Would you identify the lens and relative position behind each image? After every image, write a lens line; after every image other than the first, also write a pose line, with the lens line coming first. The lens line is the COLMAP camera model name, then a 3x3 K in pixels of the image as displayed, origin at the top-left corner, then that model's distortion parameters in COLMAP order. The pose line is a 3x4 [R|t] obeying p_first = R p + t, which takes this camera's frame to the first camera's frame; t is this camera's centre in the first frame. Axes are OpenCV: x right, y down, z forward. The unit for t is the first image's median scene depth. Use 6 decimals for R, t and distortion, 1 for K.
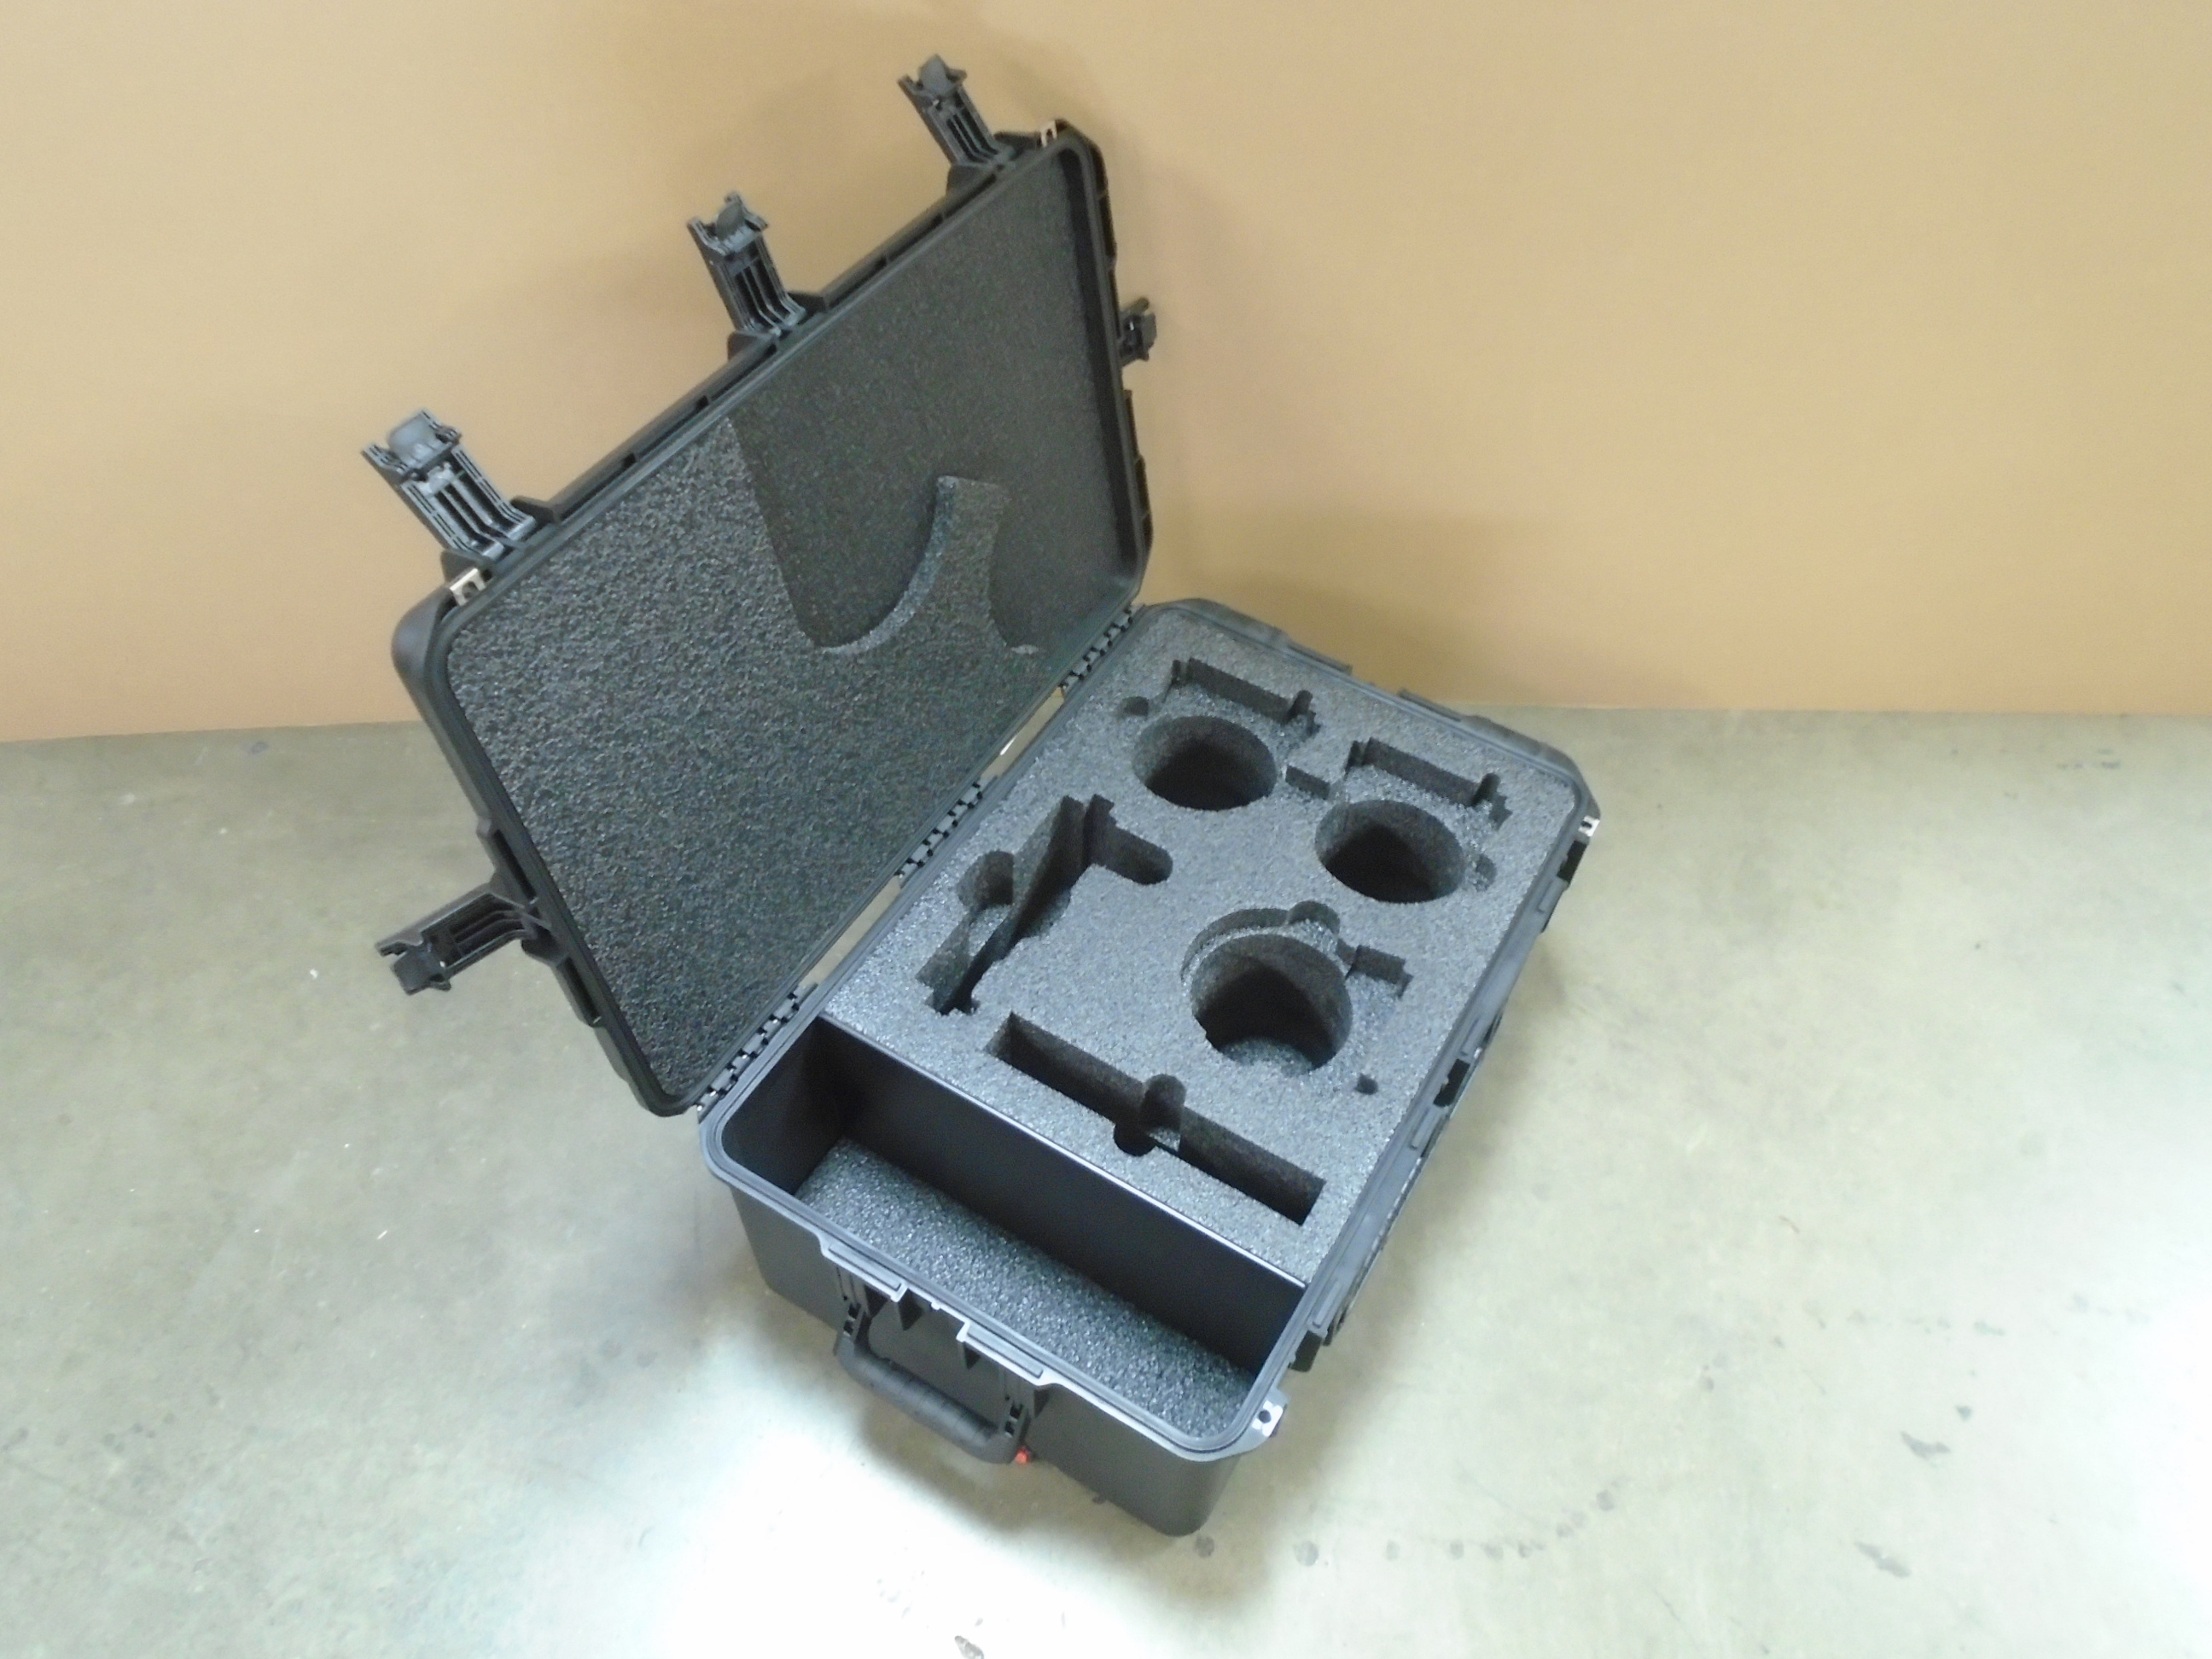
lens RADIAL K [[1612.8, 0, 1055.9], [0, 1612.8, 822.7], [0, 0, 1]] dist [0.000745, -0.000361]
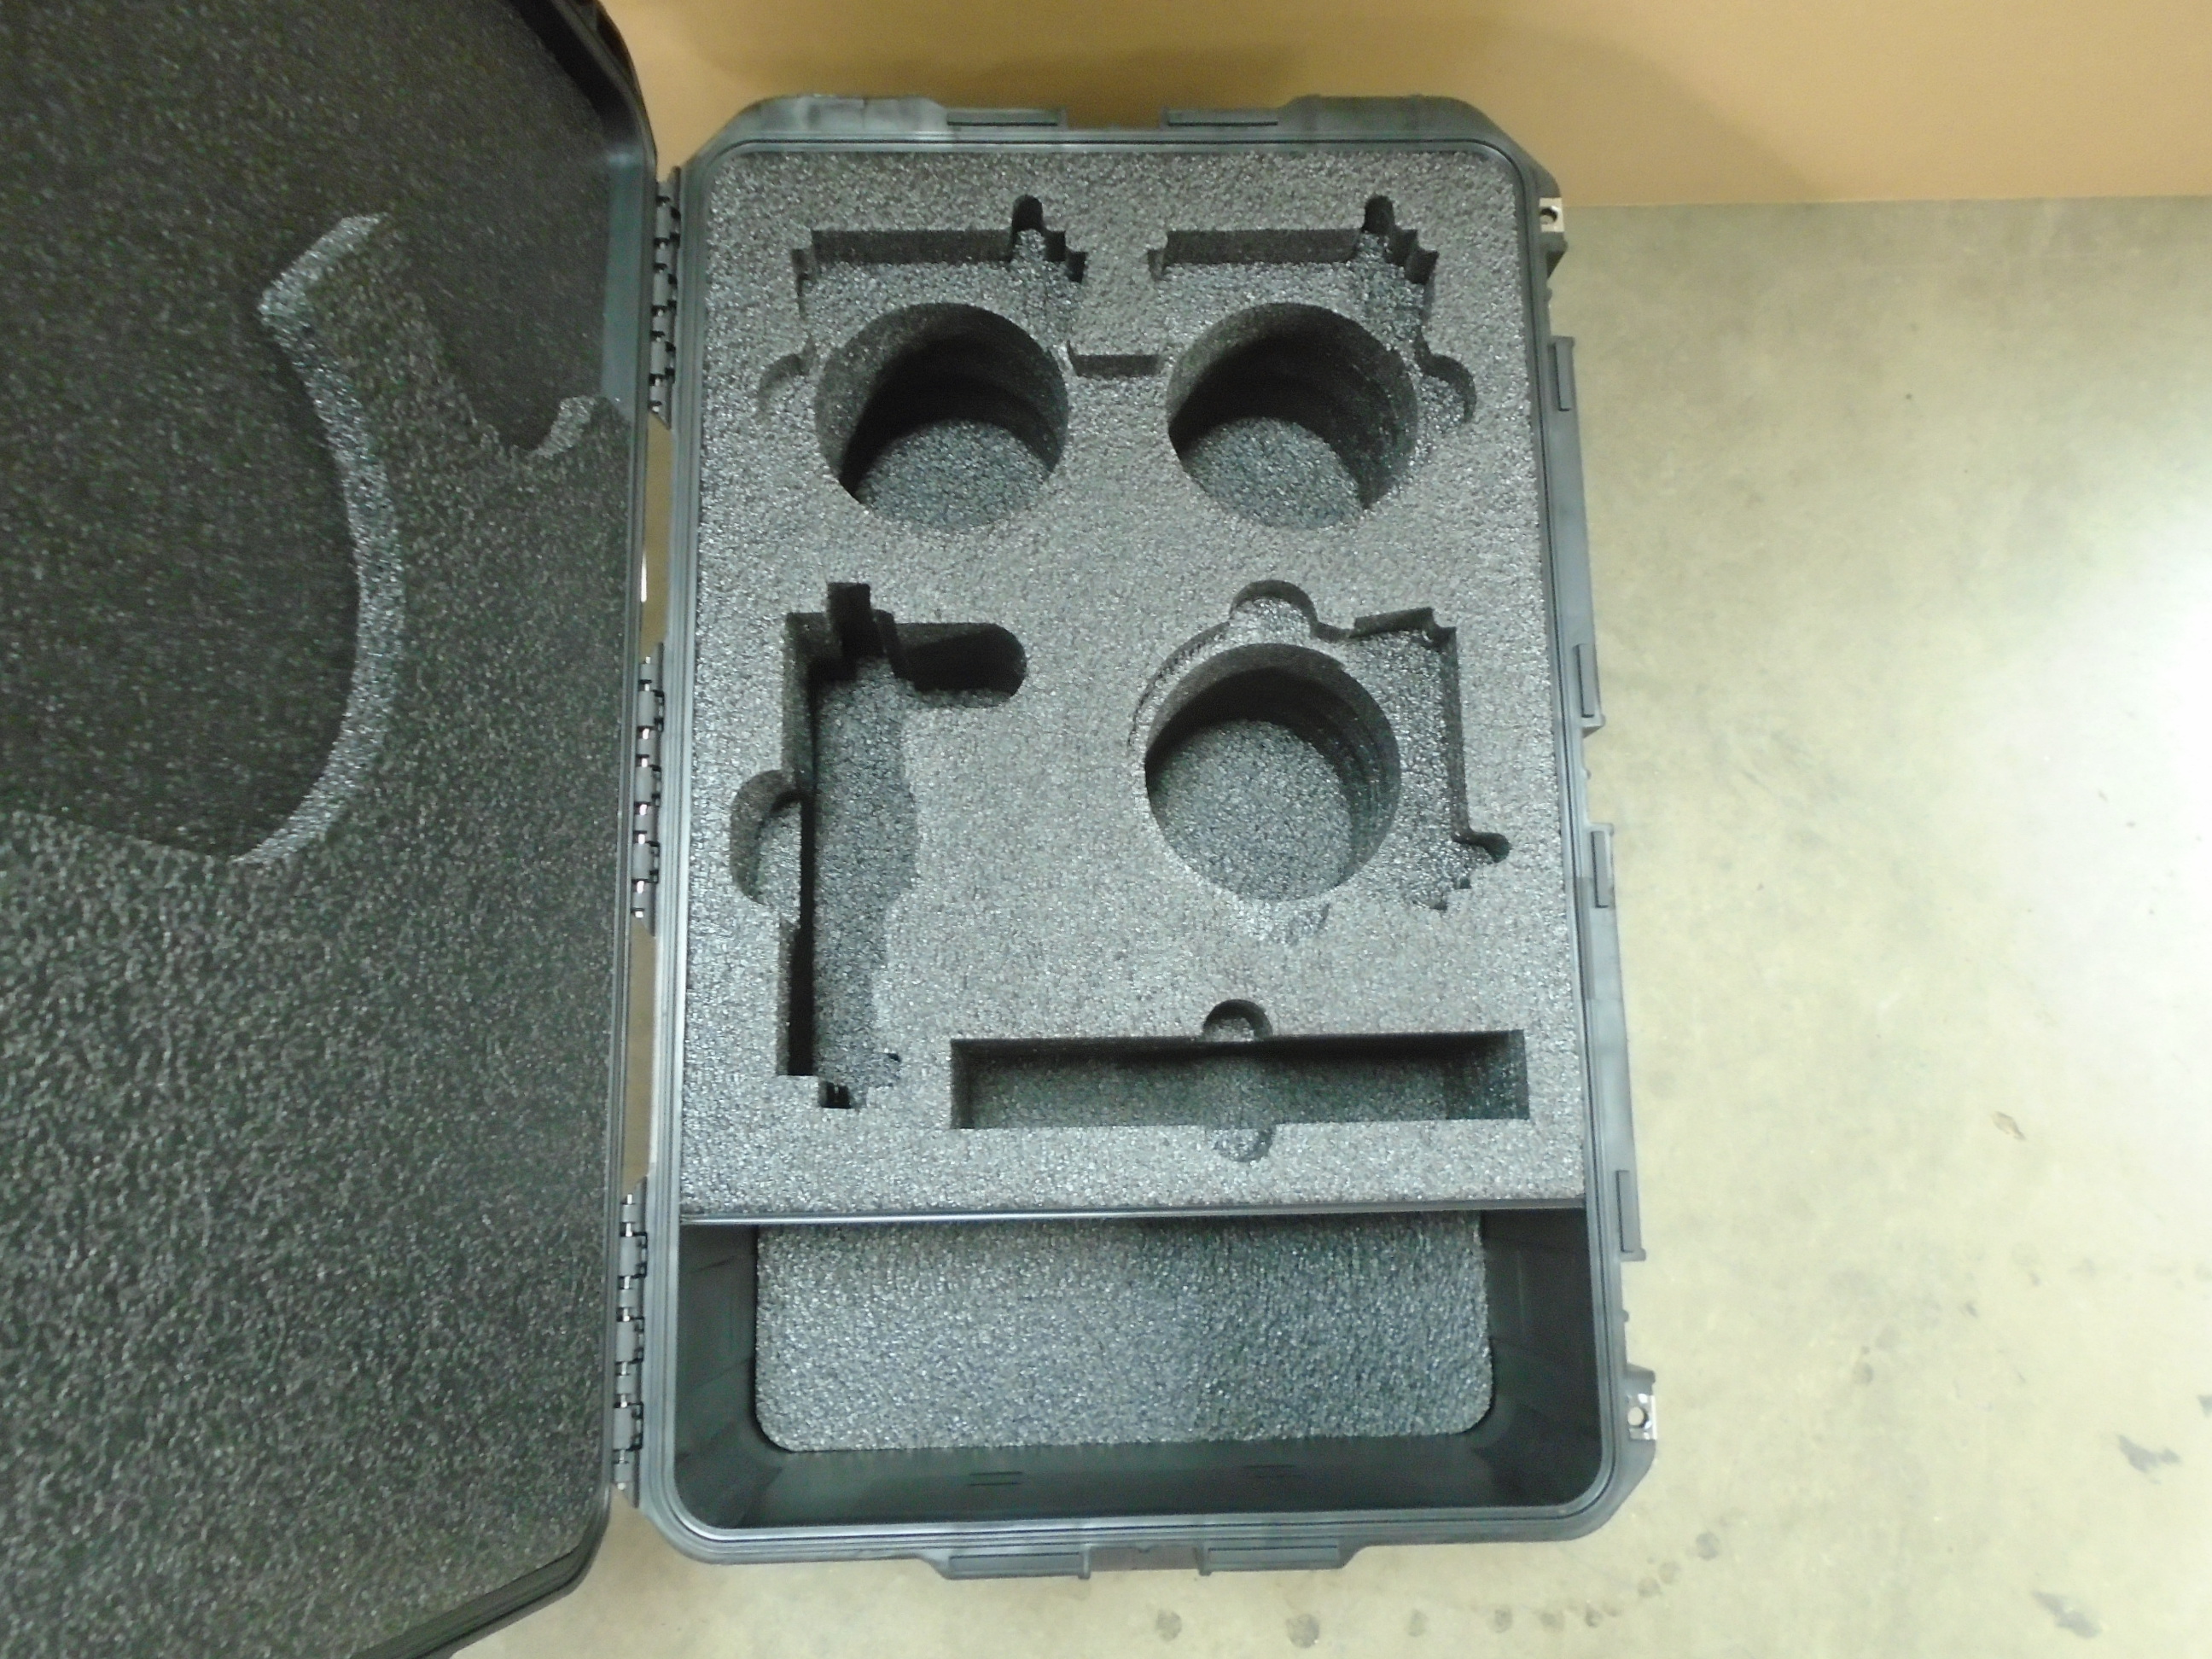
lens RADIAL K [[1692.0, 0, 1106.0], [0, 1692.0, 829.5], [0, 0, 1]] dist [-0.000137, -0.003316]
pose [[0.836396, -0.536831, 0.110701, -0.006759], [0.414192, 0.751279, 0.513833, -0.223087], [-0.359009, -0.383916, 0.850718, 0.427467]]
